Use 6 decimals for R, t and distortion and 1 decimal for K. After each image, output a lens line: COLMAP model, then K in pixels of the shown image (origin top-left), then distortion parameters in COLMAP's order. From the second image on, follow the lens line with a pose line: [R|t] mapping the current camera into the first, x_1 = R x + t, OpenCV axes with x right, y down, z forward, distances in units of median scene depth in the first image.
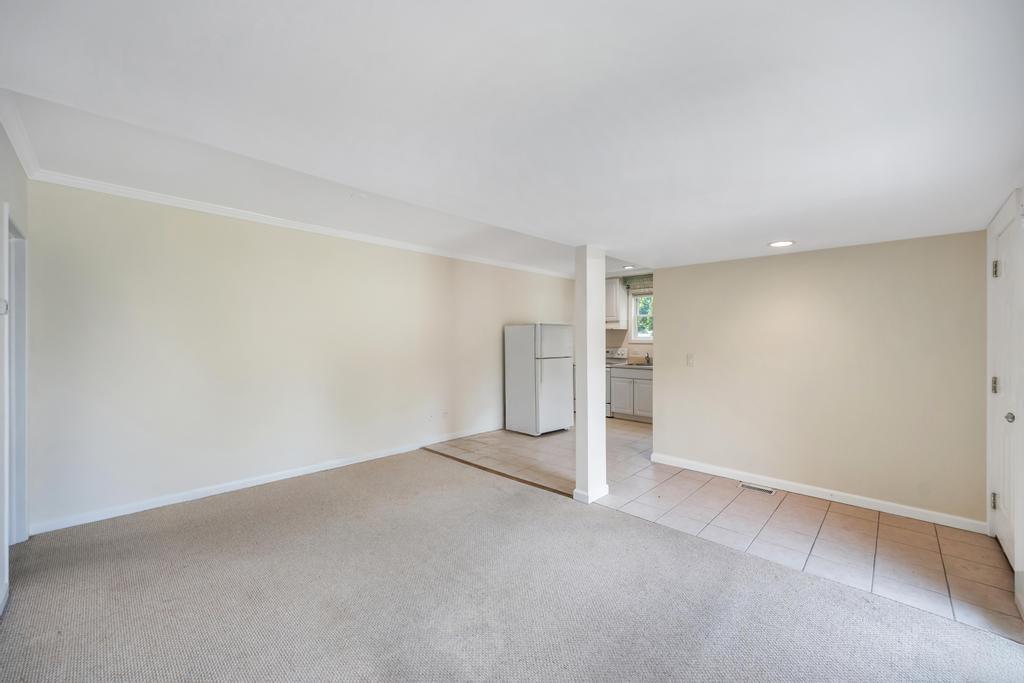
lens RADIAL K [[401.1, 0, 512.0], [0, 401.1, 341.5], [0, 0, 1]] dist [-0.001132, -0.000163]
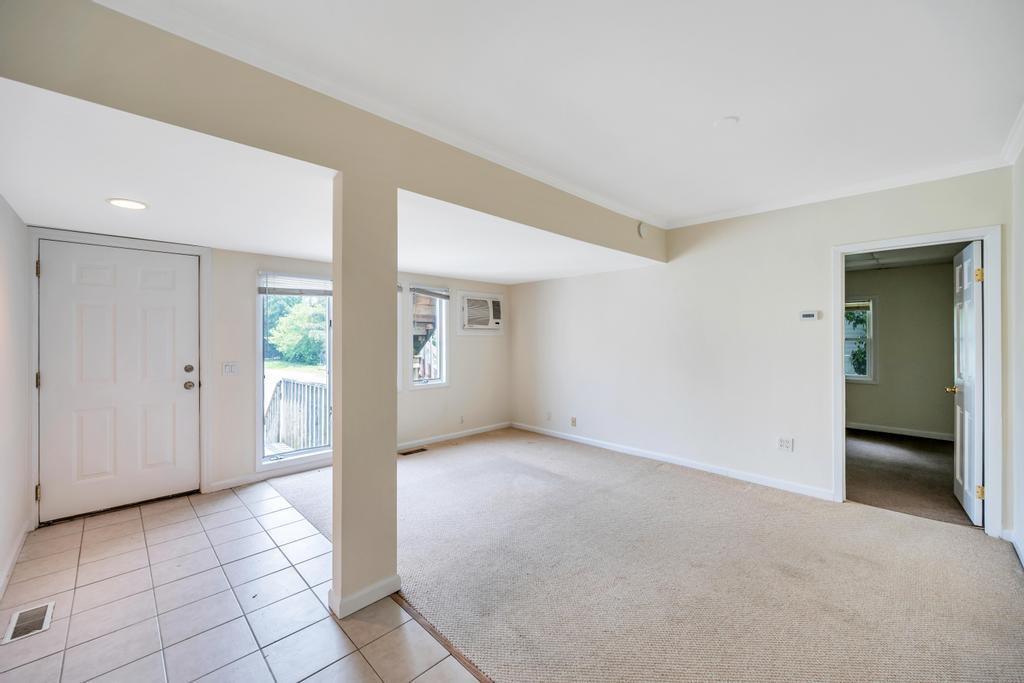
lens RADIAL K [[401.1, 0, 512.0], [0, 401.1, 341.5], [0, 0, 1]] dist [-0.001132, -0.000163]
pose [[-0.999488, 0.004975, 0.031598, -0.020168], [0.005556, 0.999816, 0.018346, -0.001812], [-0.031501, 0.018512, -0.999332, 0.769224]]
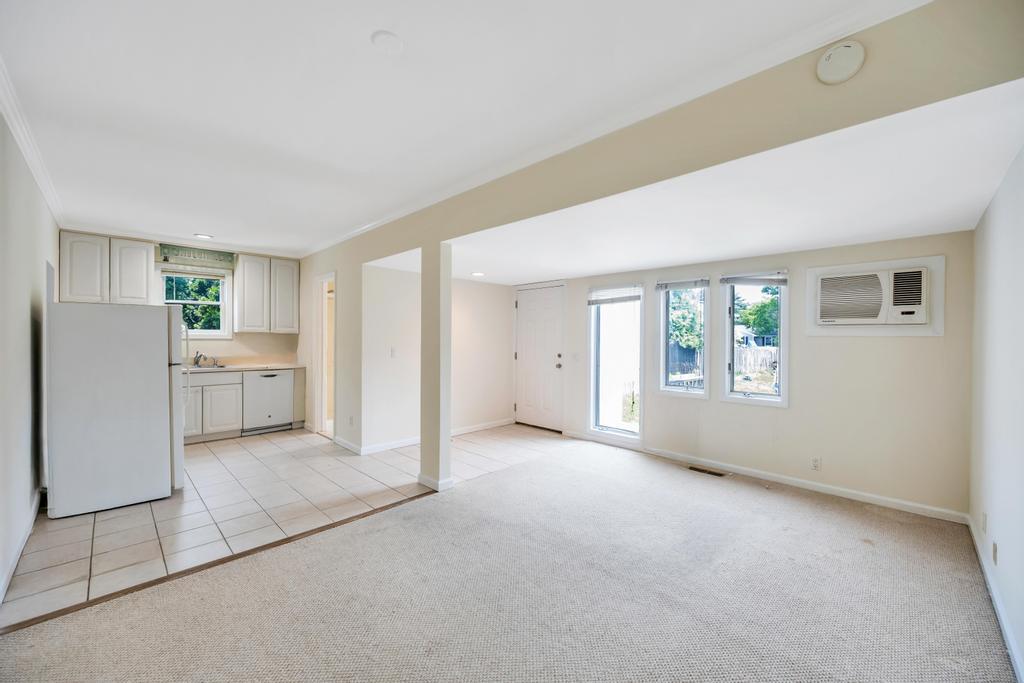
lens RADIAL K [[401.1, 0, 512.0], [0, 401.1, 341.5], [0, 0, 1]] dist [-0.001132, -0.000163]
pose [[0.013439, -0.008609, 0.999873, -0.404431], [0.000048, 0.999963, 0.008609, 0.002982], [-0.999910, -0.000068, 0.013439, 0.383306]]
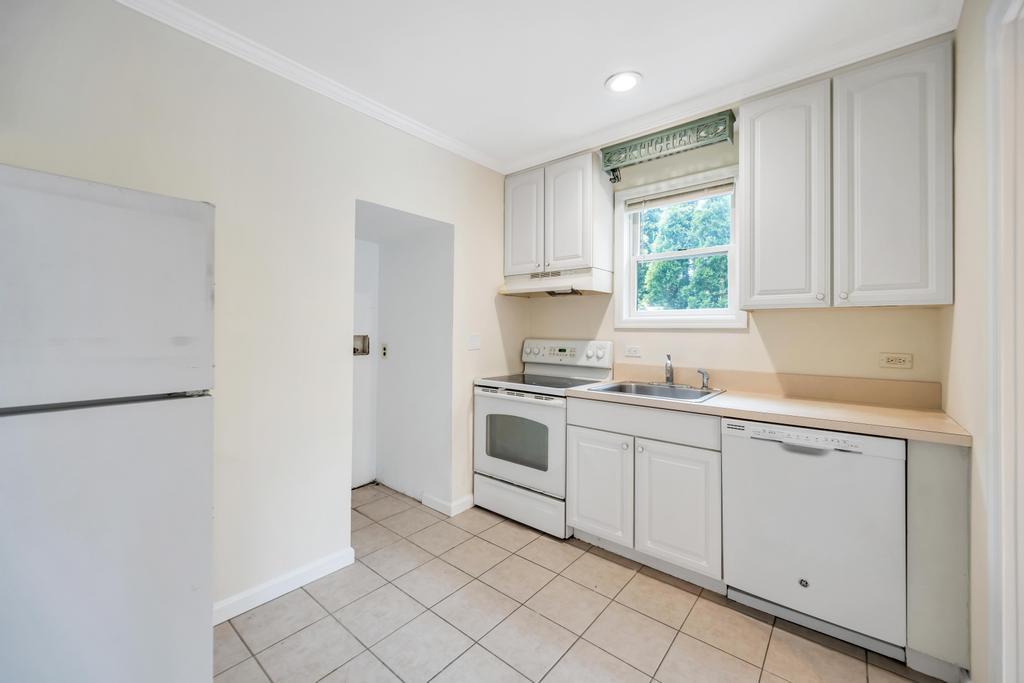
lens RADIAL K [[409.1, 0, 509.0], [0, 409.1, 326.1], [0, 0, 1]] dist [0.001017, -0.000030]
pose [[0.997455, 0.009317, 0.070686, 0.165530], [-0.008001, 0.999790, -0.018874, 0.010533], [-0.070847, 0.018261, 0.997320, 0.629823]]
